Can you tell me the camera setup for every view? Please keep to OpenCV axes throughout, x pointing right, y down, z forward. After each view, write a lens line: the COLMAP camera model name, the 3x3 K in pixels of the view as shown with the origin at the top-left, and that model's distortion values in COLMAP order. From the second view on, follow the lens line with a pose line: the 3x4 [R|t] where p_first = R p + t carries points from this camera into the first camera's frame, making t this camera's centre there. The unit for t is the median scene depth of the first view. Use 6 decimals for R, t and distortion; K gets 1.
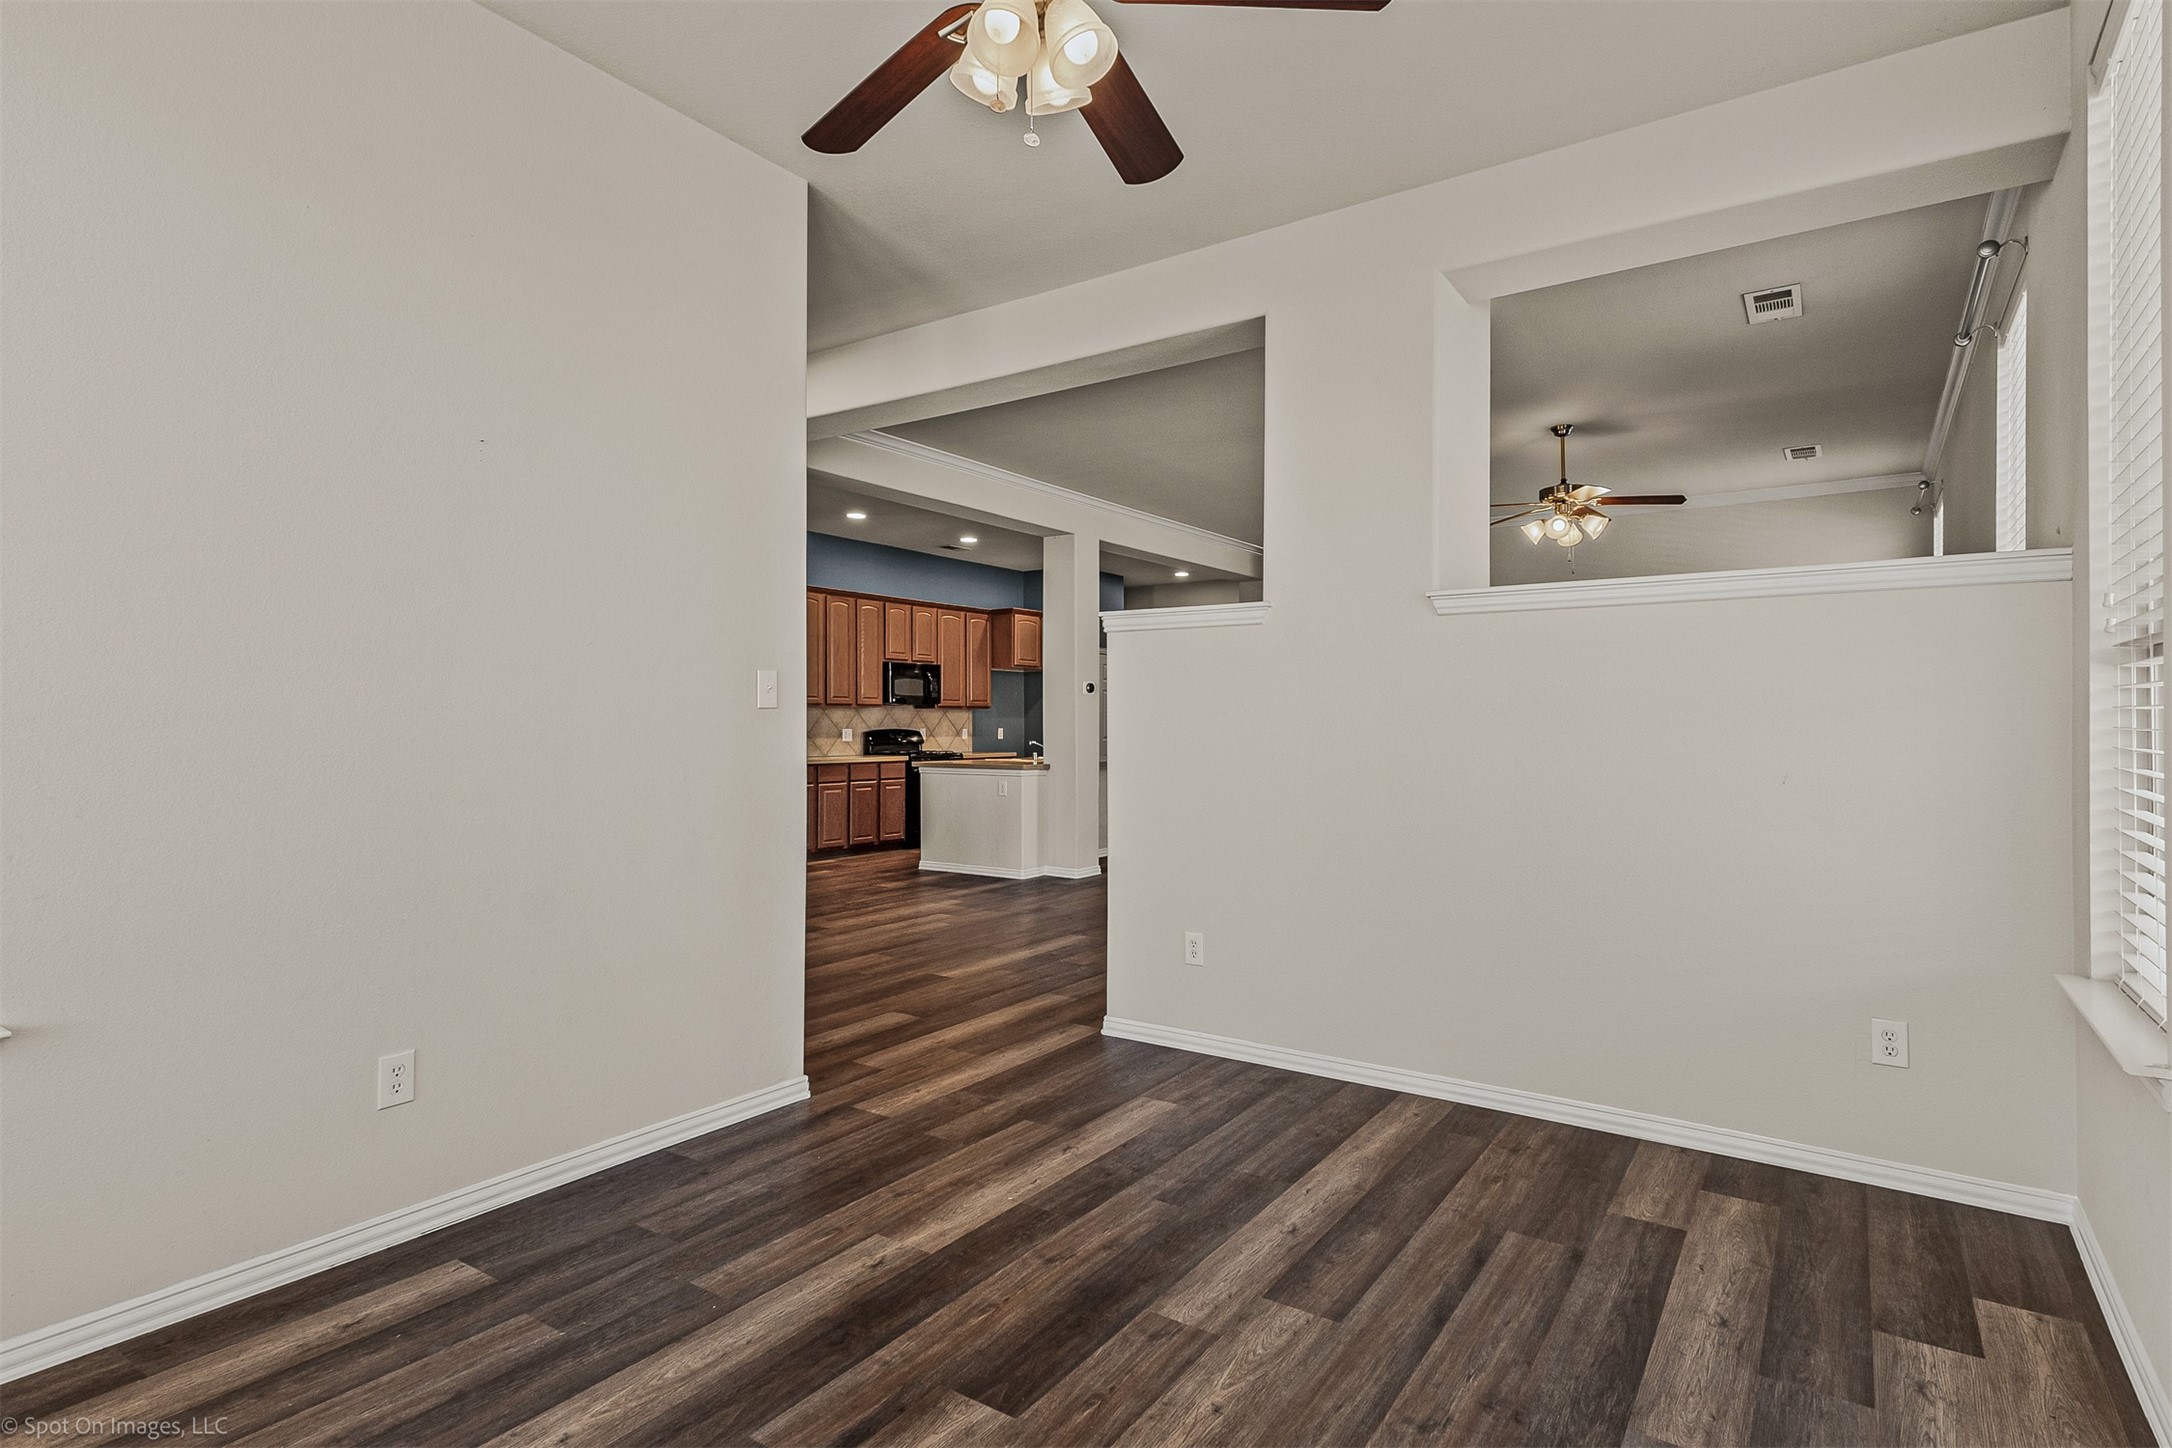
lens RADIAL K [[1086.0, 0, 1088.0], [0, 1086.0, 722.2], [0, 0, 1]] dist [0.014279, 0.002261]
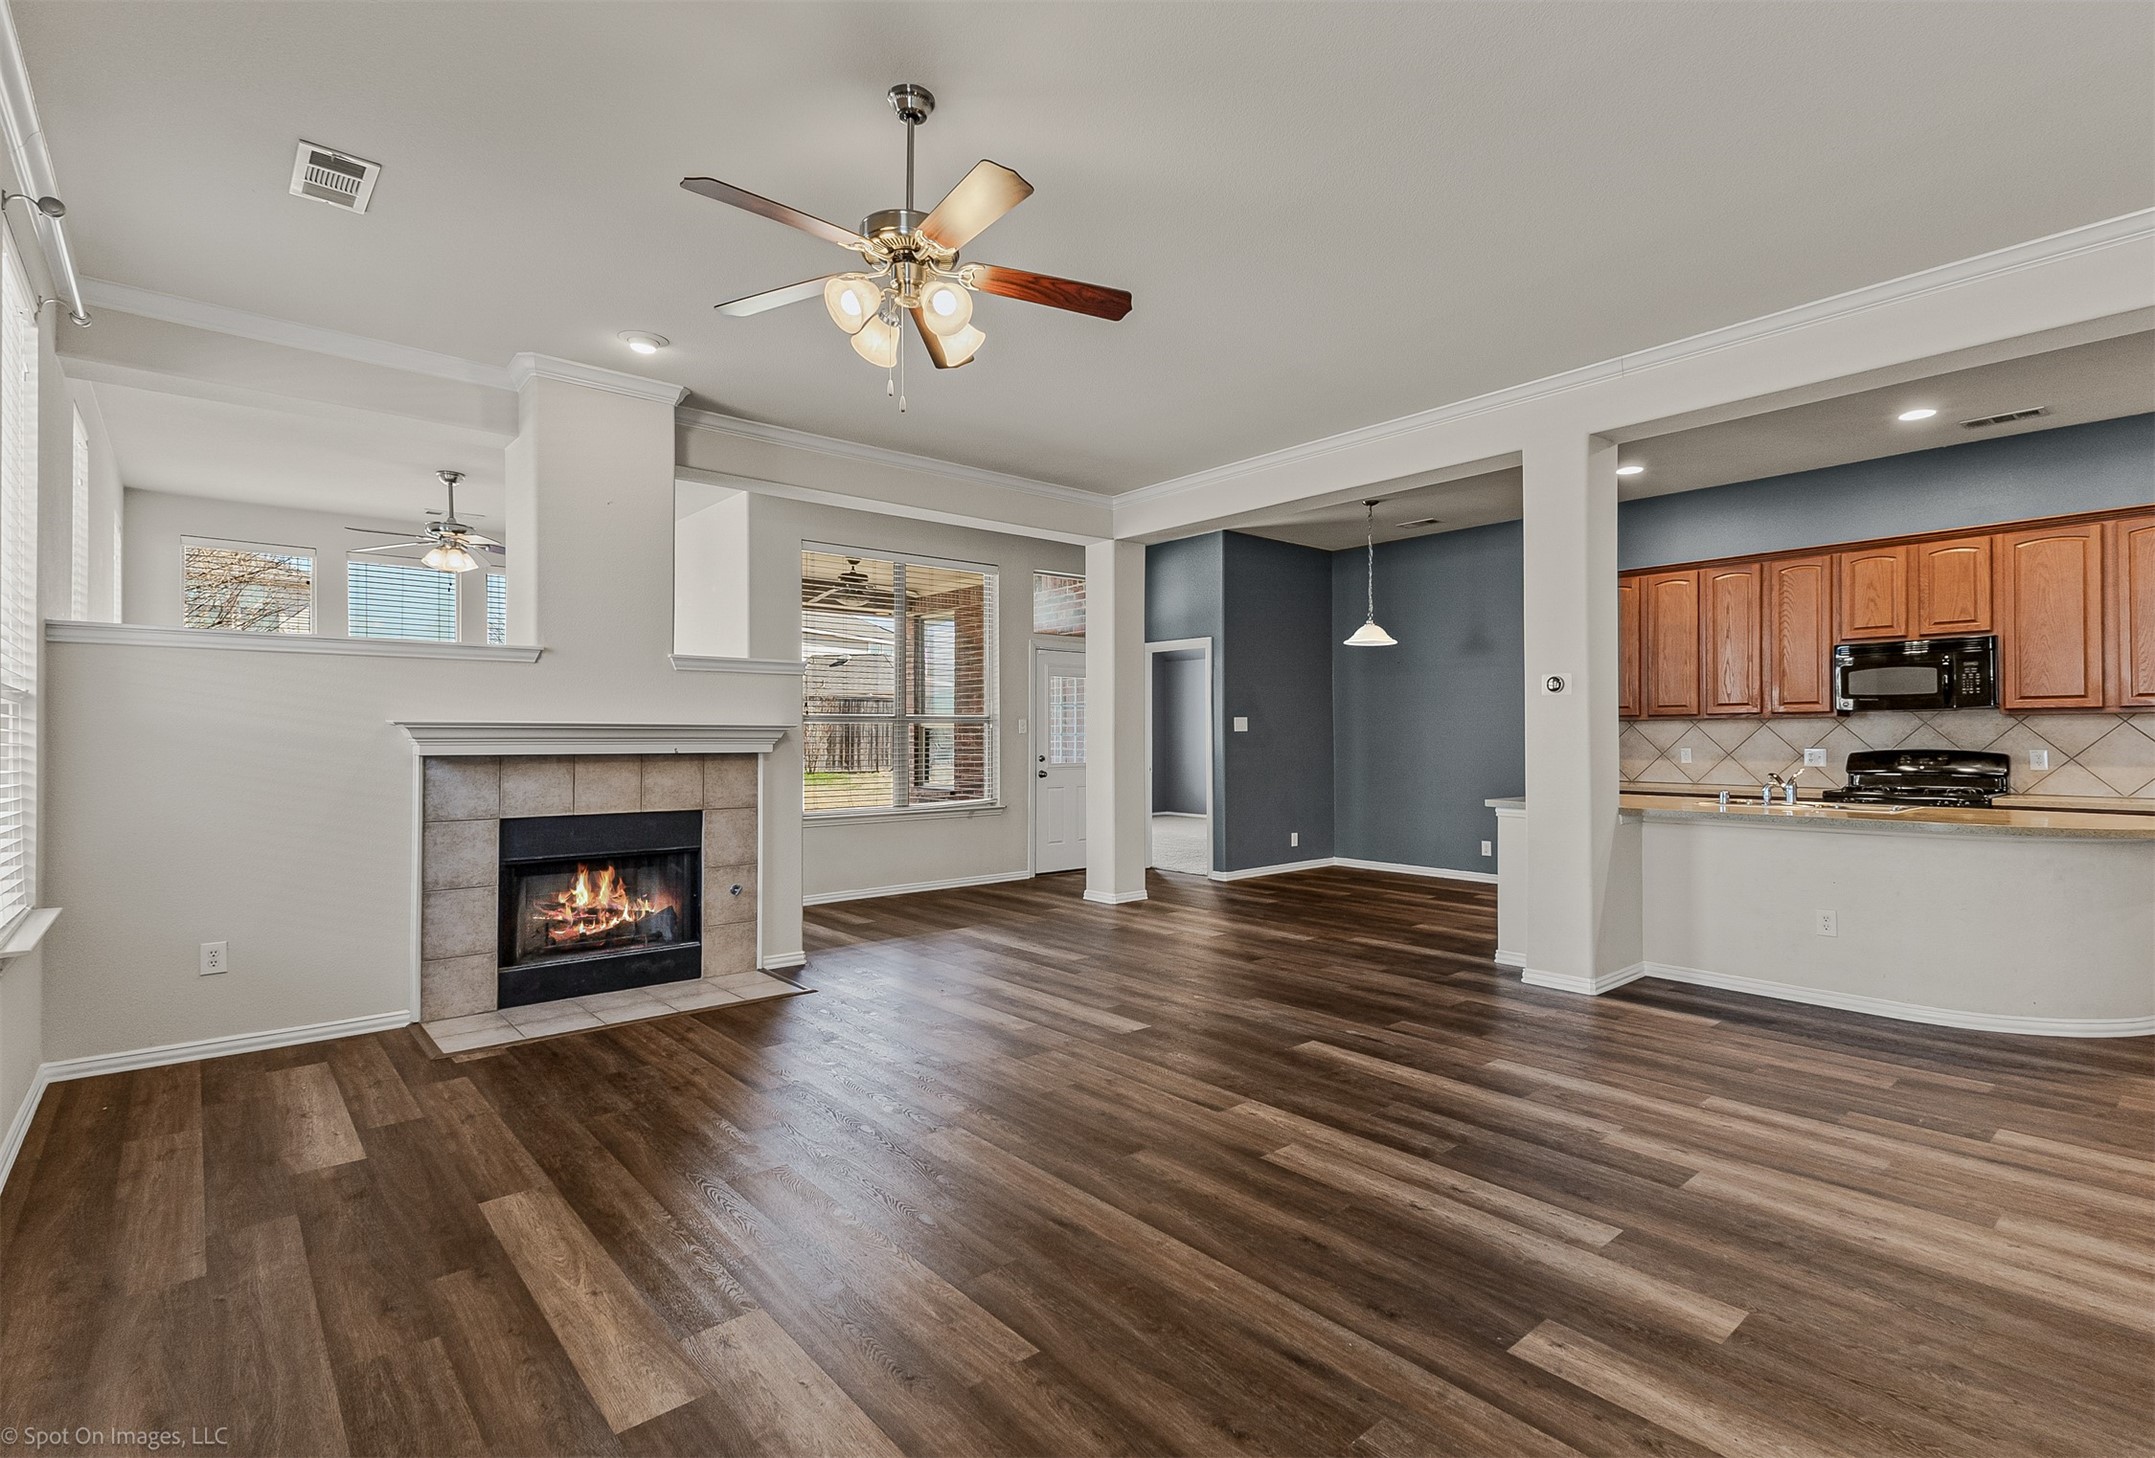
lens RADIAL K [[999.6, 0, 1099.2], [0, 999.6, 741.7], [0, 0, 1]] dist [0.025185, -0.004495]
pose [[-0.242402, 0.003539, -0.970170, 0.491704], [0.001018, 0.999994, 0.003393, -0.000699], [0.970175, -0.000165, -0.242404, 0.697236]]
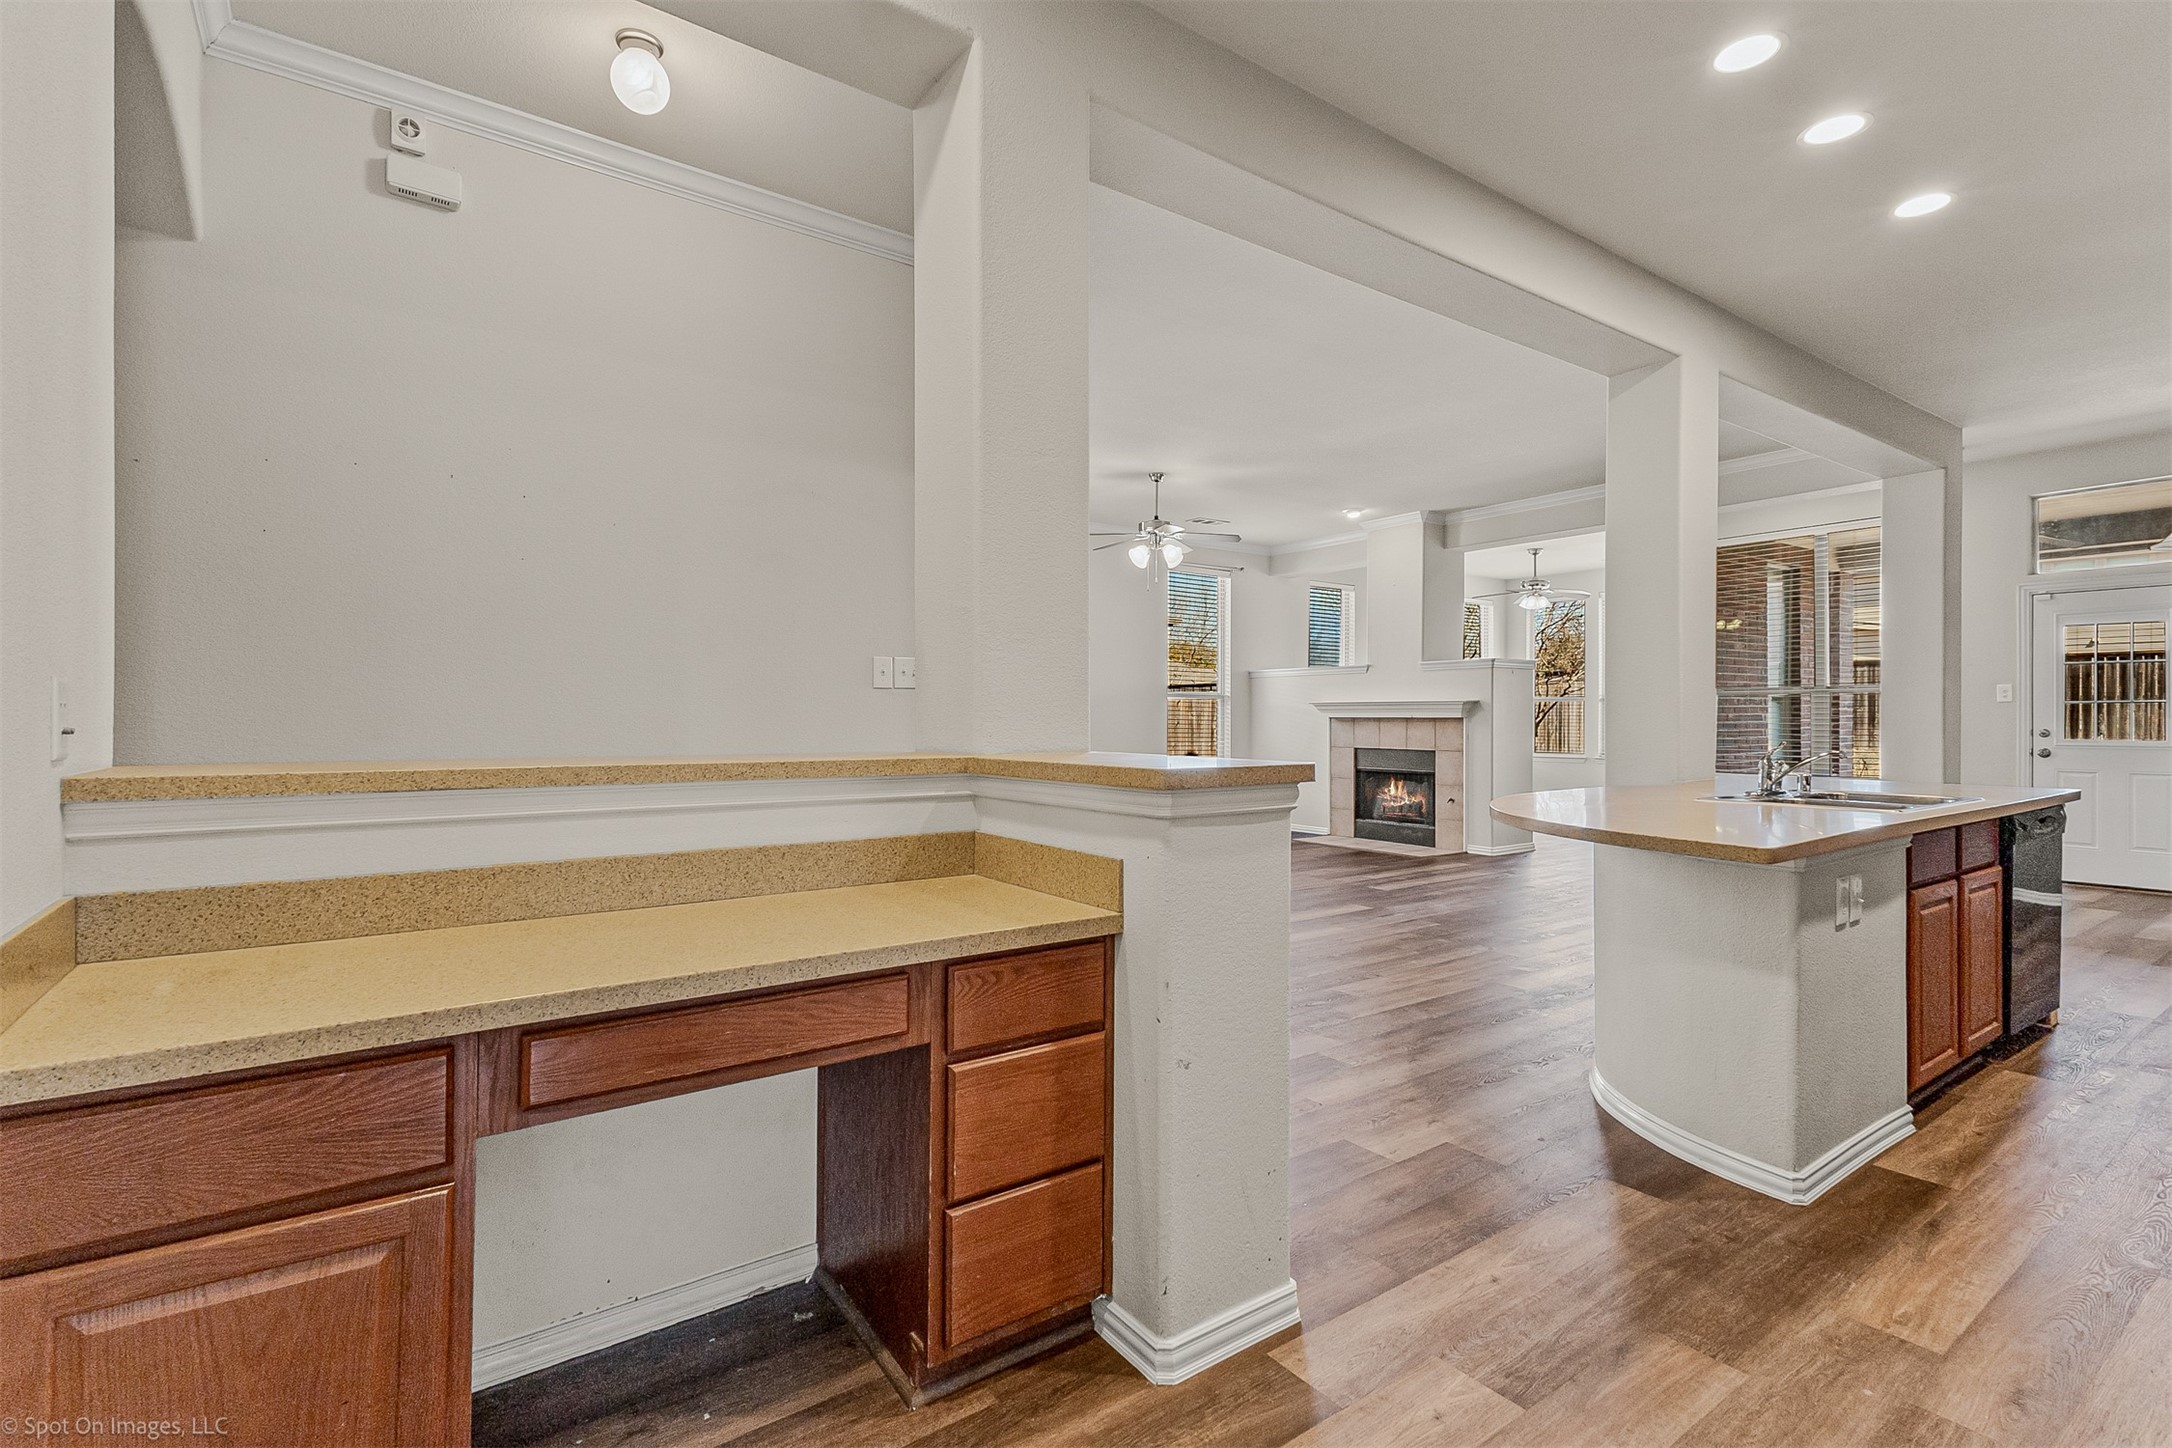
lens RADIAL K [[1007.5, 0, 1094.1], [0, 1007.5, 718.7], [0, 0, 1]] dist [0.025185, -0.004495]
pose [[-0.947098, -0.001614, 0.320941, 0.073069], [-0.001199, 0.999998, 0.001492, 0.006257], [-0.320942, 0.001028, -0.947098, 1.272458]]
